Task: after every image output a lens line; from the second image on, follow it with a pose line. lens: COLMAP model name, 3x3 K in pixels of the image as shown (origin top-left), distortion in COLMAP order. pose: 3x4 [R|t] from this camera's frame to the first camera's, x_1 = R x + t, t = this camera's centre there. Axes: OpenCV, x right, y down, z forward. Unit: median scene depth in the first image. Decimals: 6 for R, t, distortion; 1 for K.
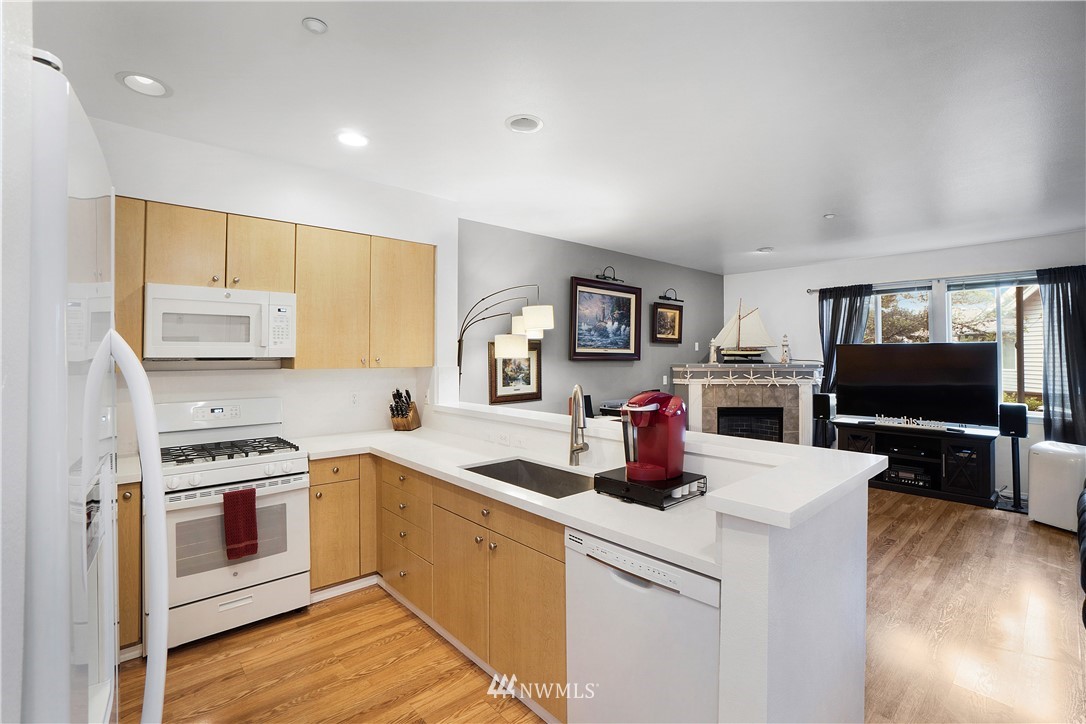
lens RADIAL K [[494.3, 0, 543.9], [0, 494.3, 343.7], [0, 0, 1]] dist [-0.048075, 0.017732]
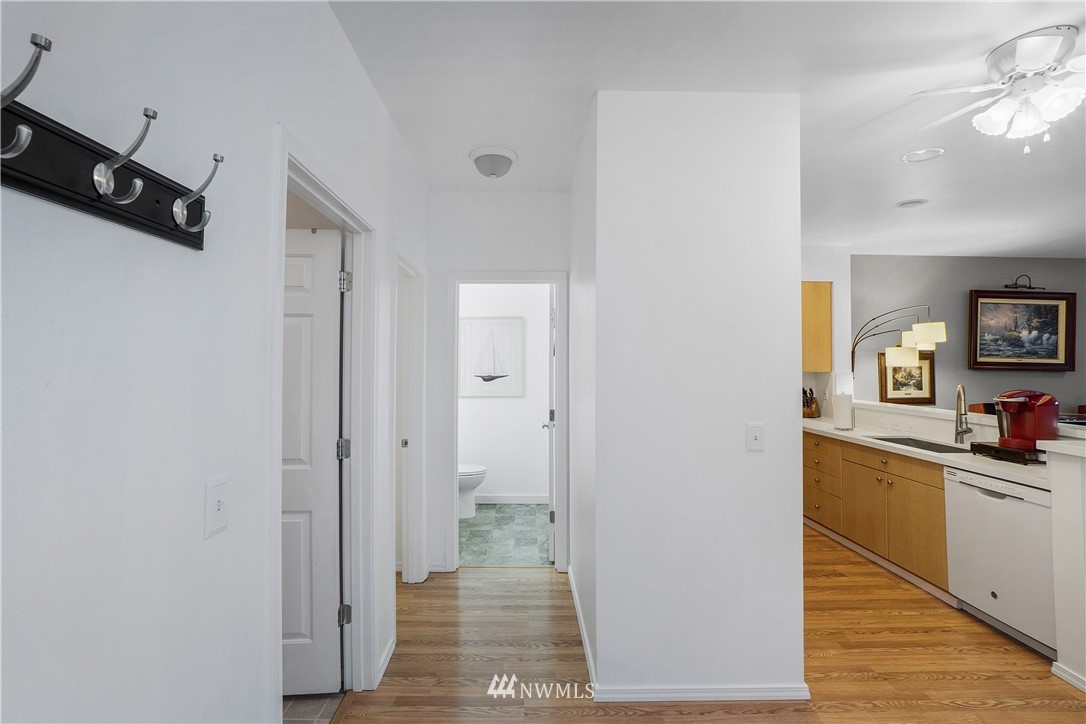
lens RADIAL K [[494.3, 0, 524.3], [0, 494.3, 347.2], [0, 0, 1]] dist [-0.048075, 0.017732]
pose [[0.748897, -0.010753, -0.662599, 0.021900], [0.005799, 0.999936, -0.009673, -0.010057], [0.662661, 0.003401, 0.748911, -0.423202]]
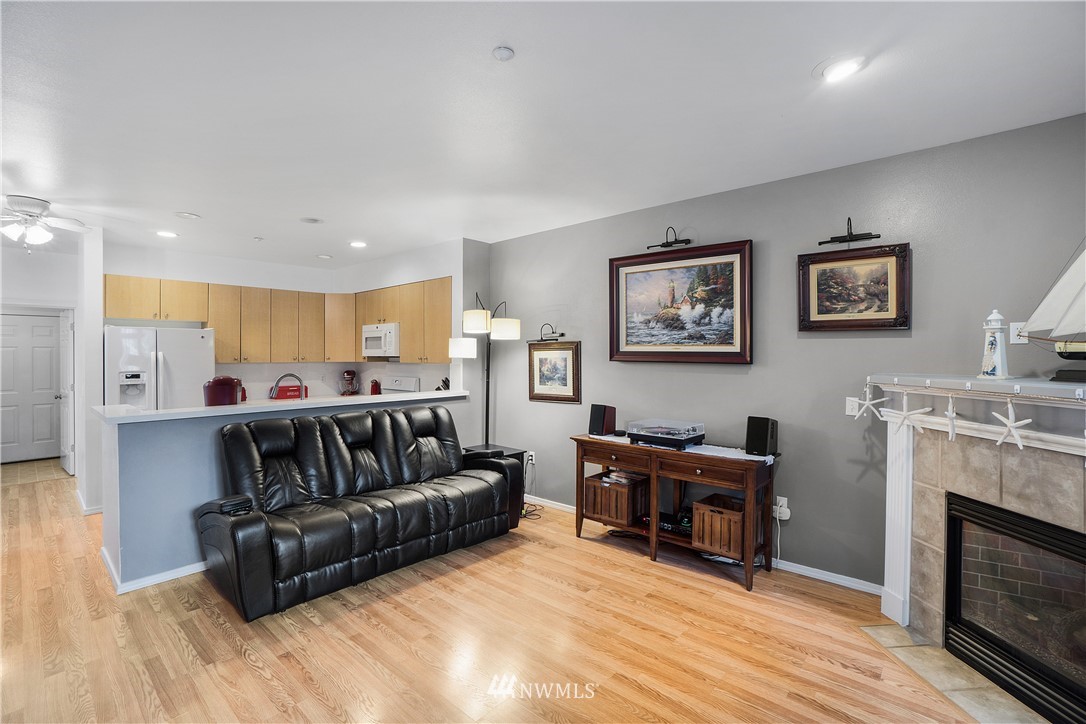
lens RADIAL K [[494.3, 0, 540.6], [0, 494.3, 352.2], [0, 0, 1]] dist [-0.048075, 0.017732]
pose [[0.106597, -0.006671, -0.994280, 0.908294], [0.021856, 0.999752, -0.004365, 0.020697], [0.994062, -0.021266, 0.106716, 0.847384]]
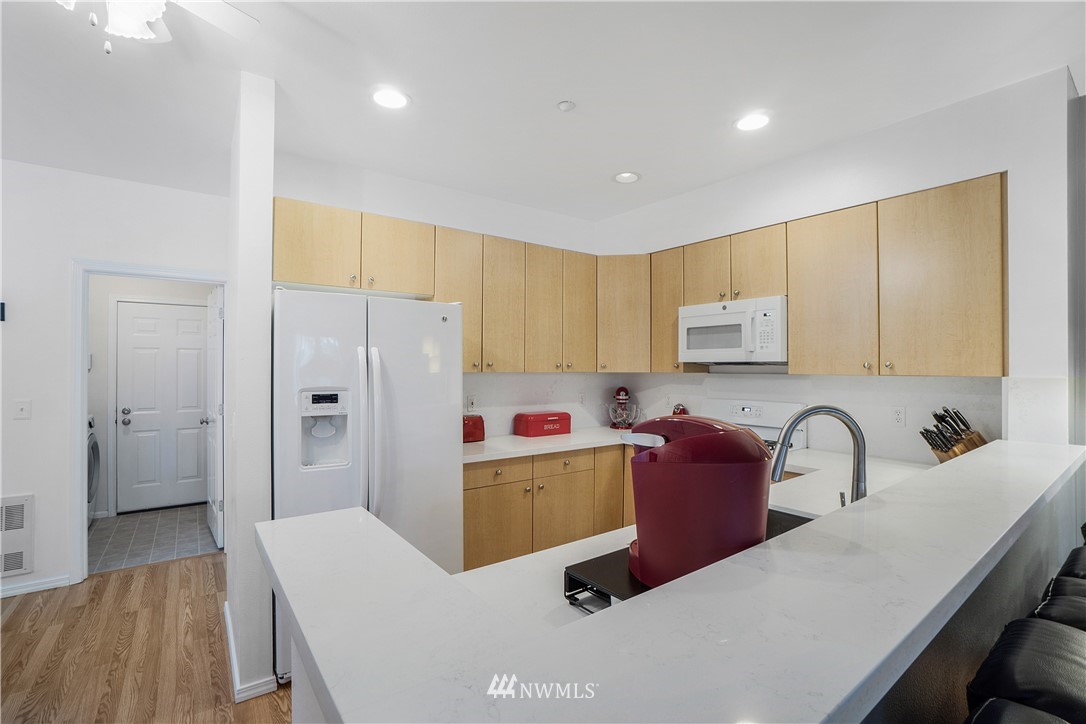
lens RADIAL K [[494.3, 0, 536.5], [0, 494.3, 362.6], [0, 0, 1]] dist [-0.048075, 0.017732]
pose [[-0.105286, -0.010996, -0.994381, 0.310407], [0.014885, 0.999809, -0.012633, 0.021895], [0.994331, -0.016132, -0.105102, 0.393170]]
